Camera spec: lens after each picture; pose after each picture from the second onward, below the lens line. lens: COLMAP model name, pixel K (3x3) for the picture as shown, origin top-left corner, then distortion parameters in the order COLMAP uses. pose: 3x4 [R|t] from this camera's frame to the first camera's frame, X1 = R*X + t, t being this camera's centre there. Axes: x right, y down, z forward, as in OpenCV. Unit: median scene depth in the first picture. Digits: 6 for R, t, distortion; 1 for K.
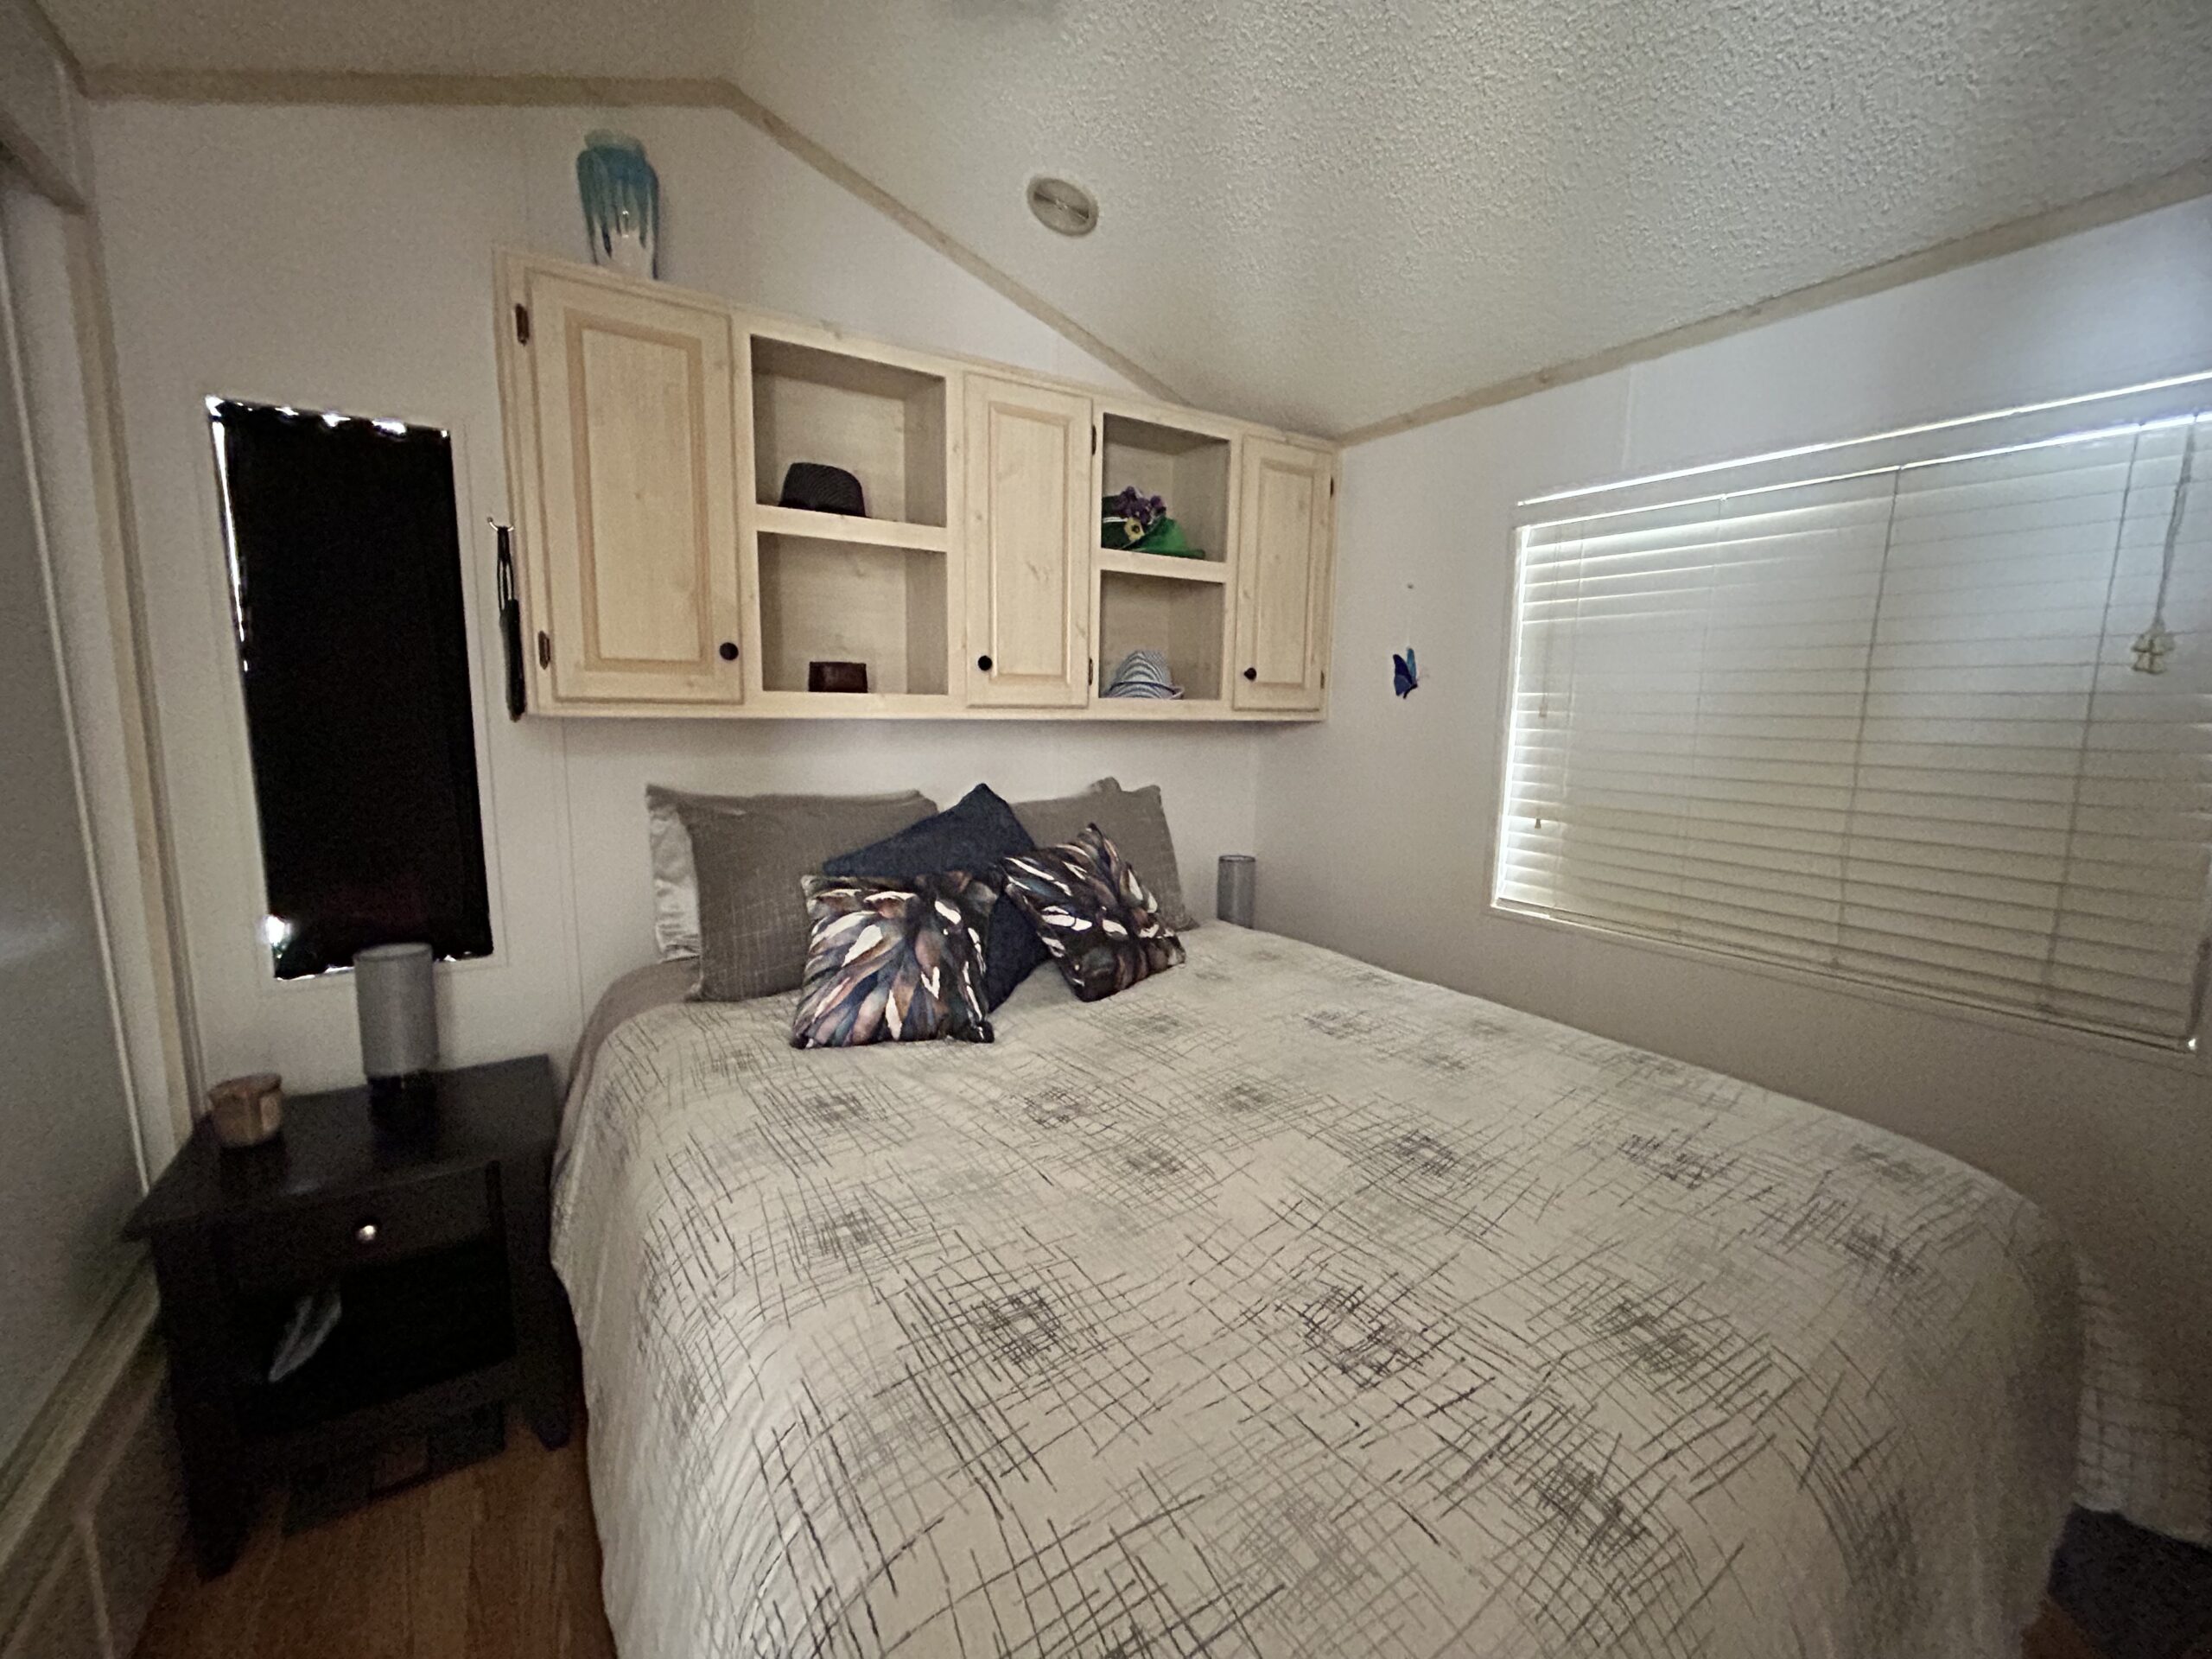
lens RADIAL K [[895.7, 0, 1104.3], [0, 895.7, 833.5], [0, 0, 1]] dist [-0.002109, -0.000495]
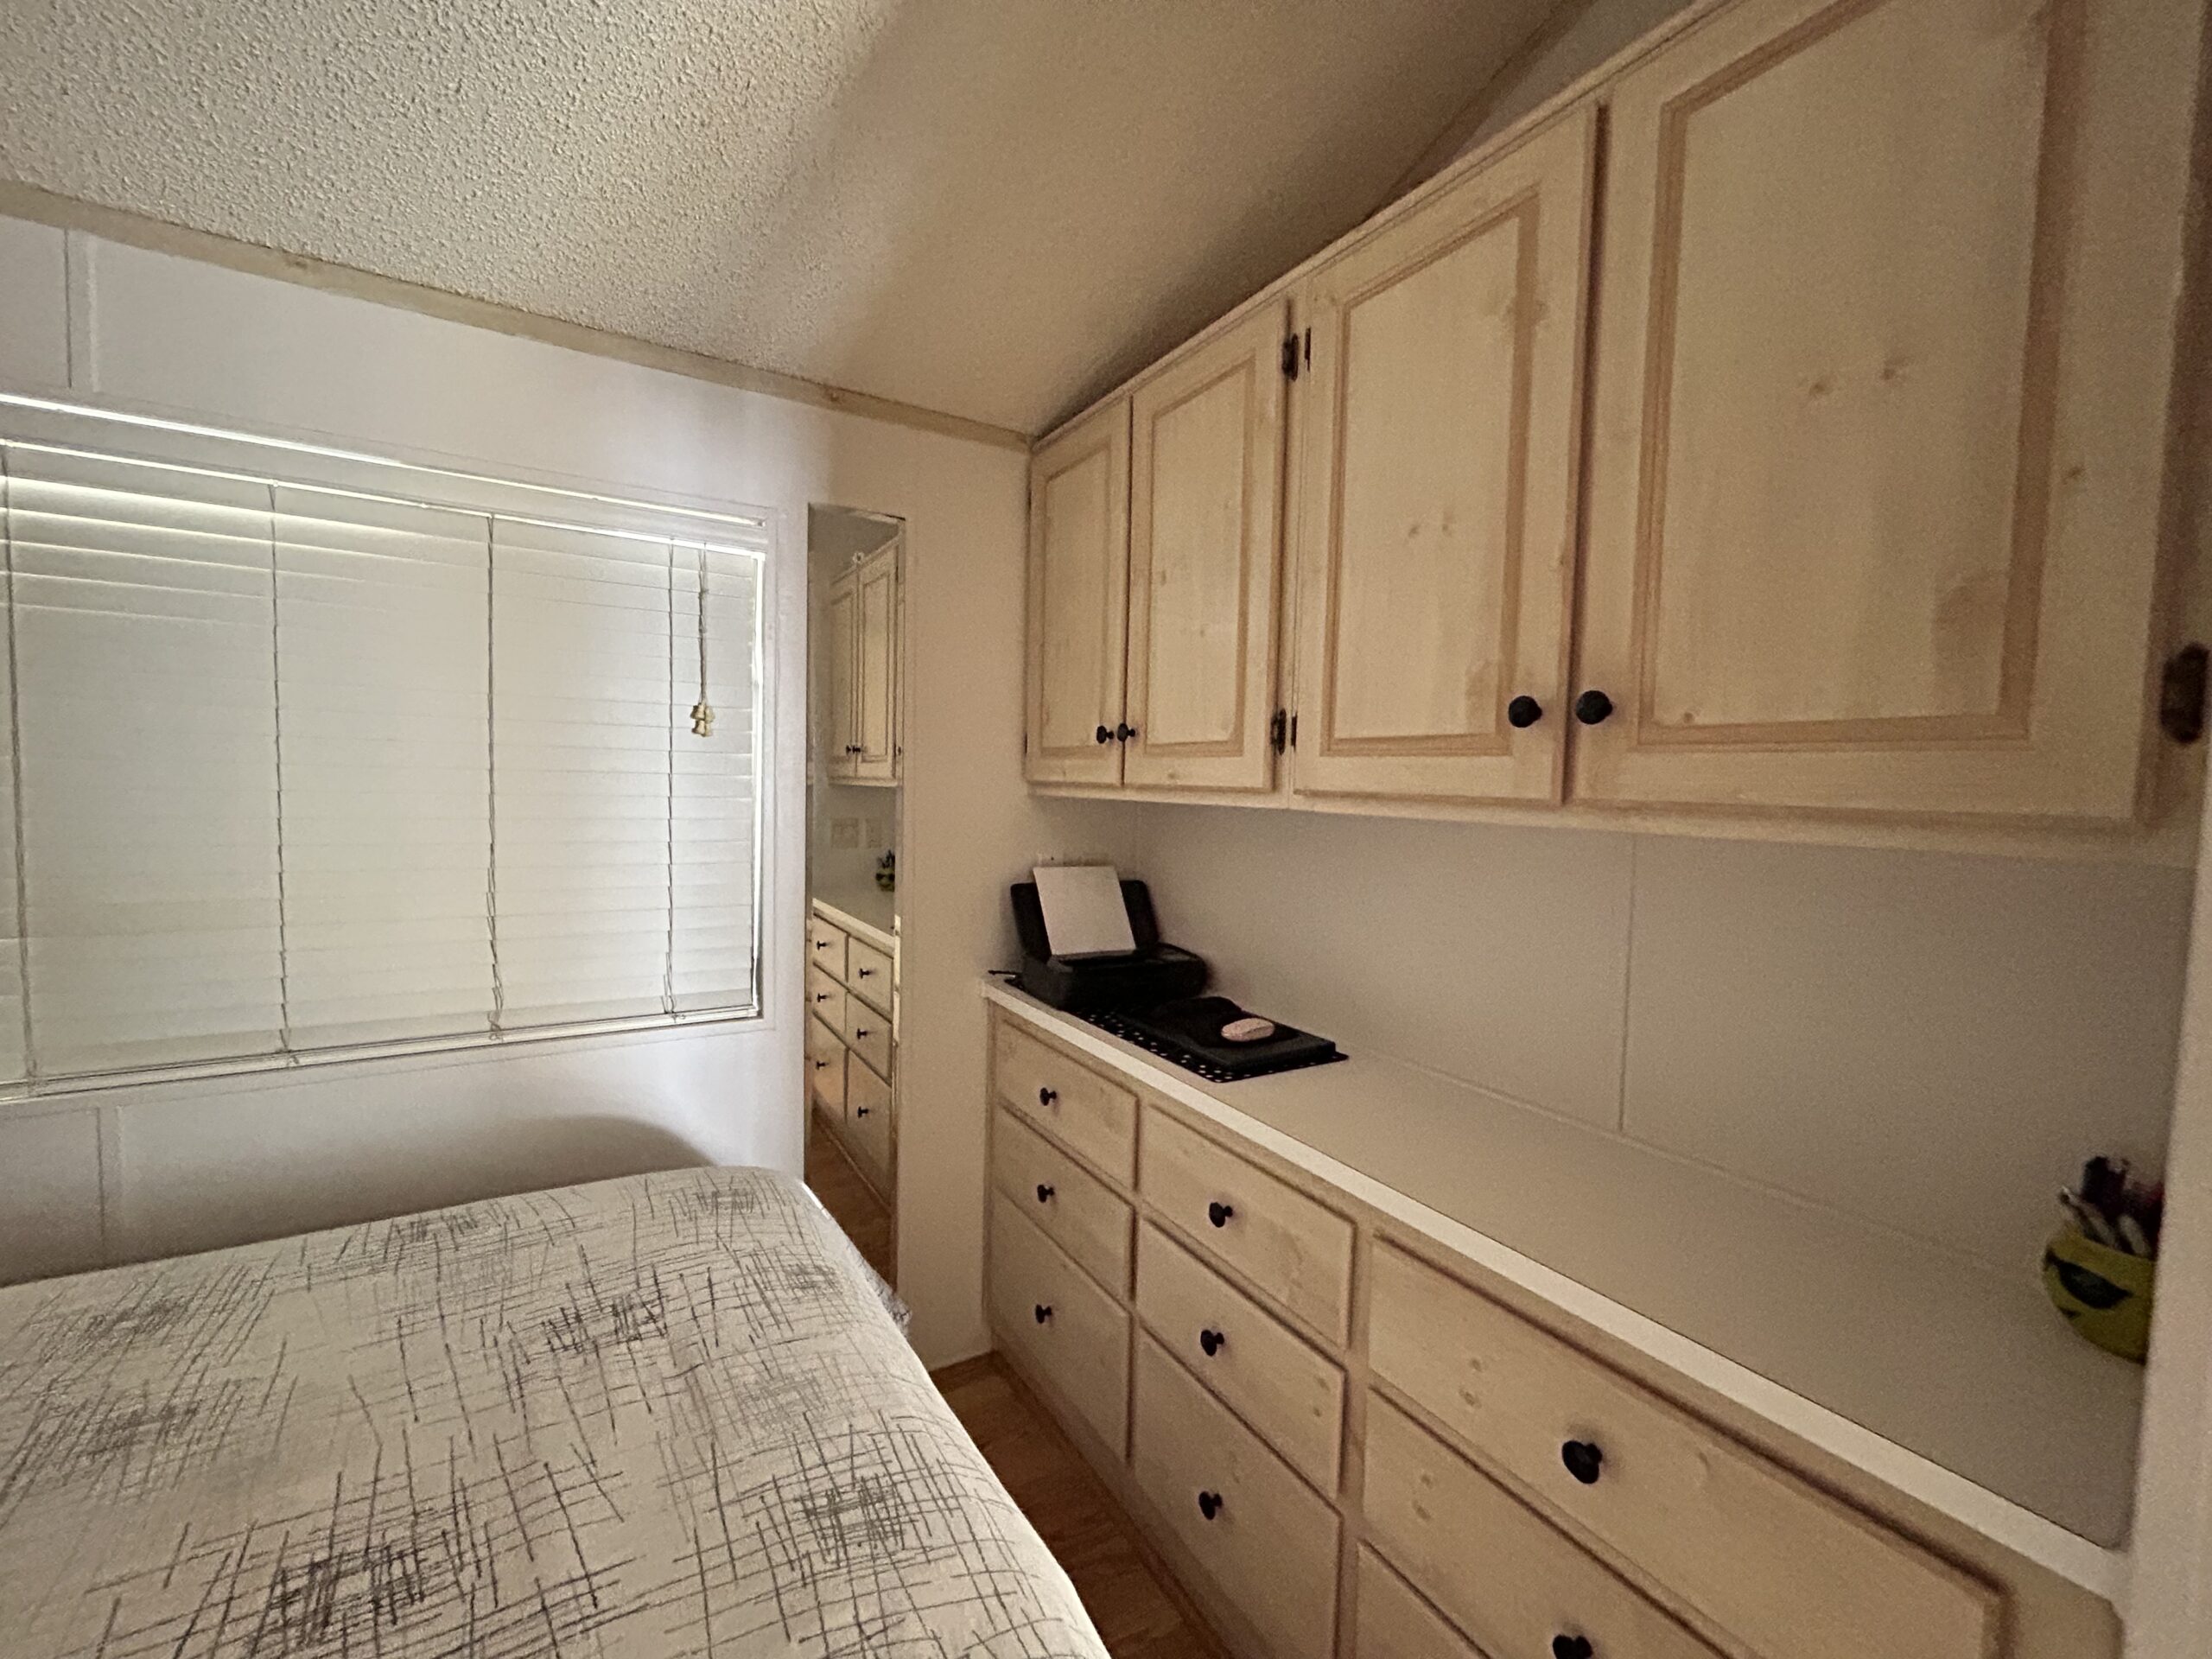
lens RADIAL K [[895.7, 0, 1107.3], [0, 895.7, 824.5], [0, 0, 1]] dist [-0.002109, -0.000495]
pose [[0.021044, -0.062496, 0.997823, -0.124172], [0.116067, 0.991449, 0.059648, -0.069023], [-0.993018, 0.114559, 0.028118, 0.444789]]
